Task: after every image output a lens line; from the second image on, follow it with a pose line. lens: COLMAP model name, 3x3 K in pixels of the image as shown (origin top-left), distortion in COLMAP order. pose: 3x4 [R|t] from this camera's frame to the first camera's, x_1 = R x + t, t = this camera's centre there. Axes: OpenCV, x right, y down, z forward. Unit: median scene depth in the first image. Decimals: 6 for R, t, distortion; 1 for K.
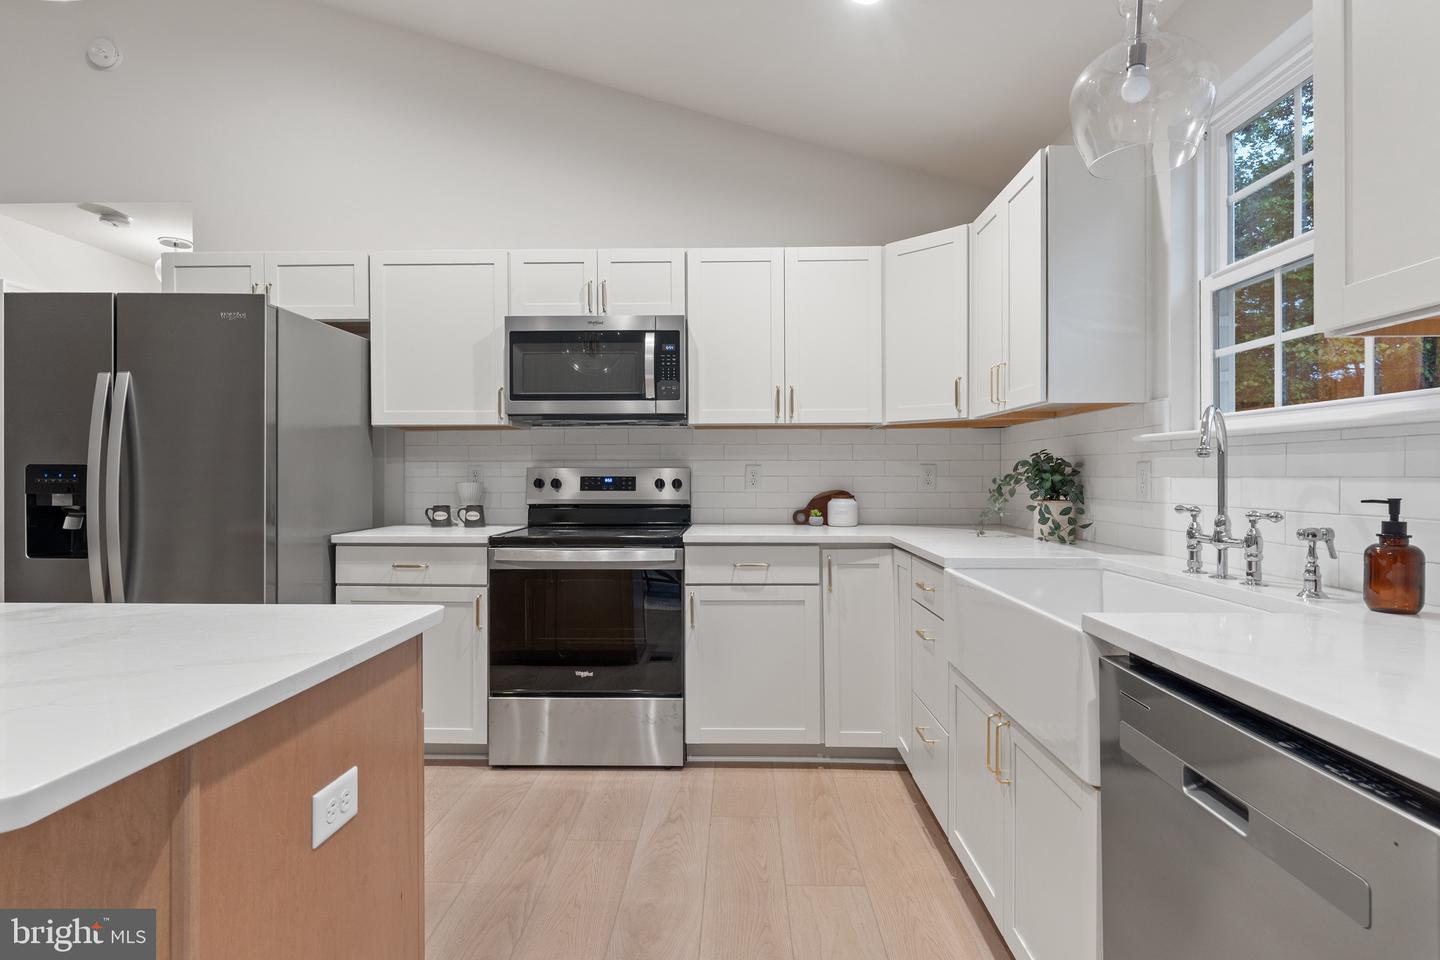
lens RADIAL K [[752.6, 0, 720.0], [0, 752.6, 480.0], [0, 0, 1]] dist [0.001394, -0.000059]
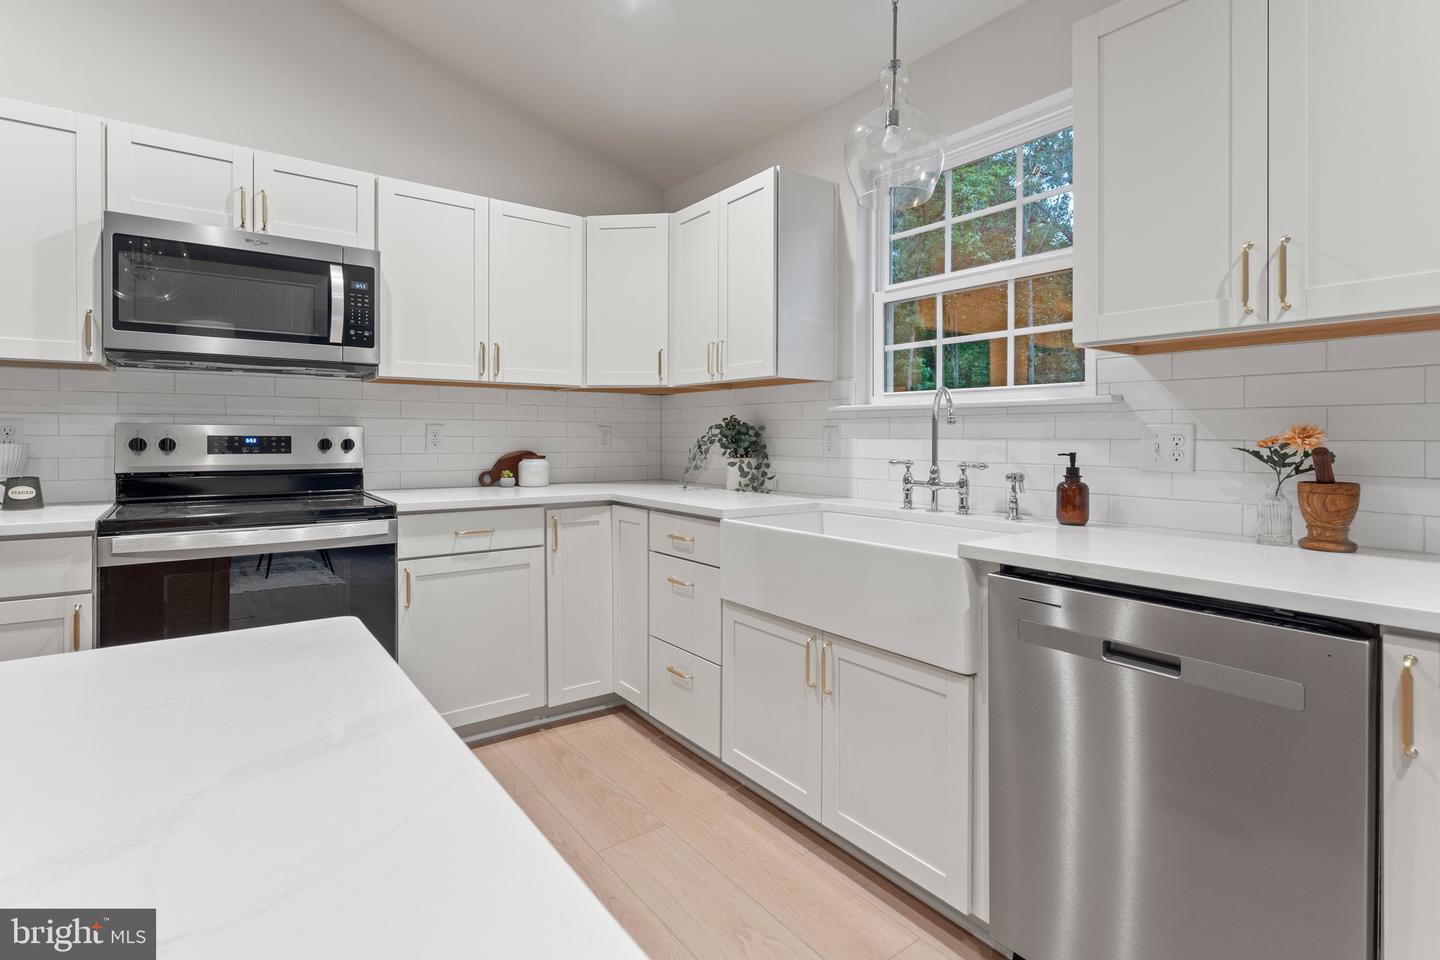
lens RADIAL K [[692.2, 0, 719.2], [0, 692.2, 439.1], [0, 0, 1]] dist [-0.001246, -0.000092]
pose [[0.787467, 0.001821, 0.616354, -0.249845], [-0.000566, 0.999997, -0.002231, 0.000025], [-0.616356, 0.001408, 0.787466, 0.137025]]
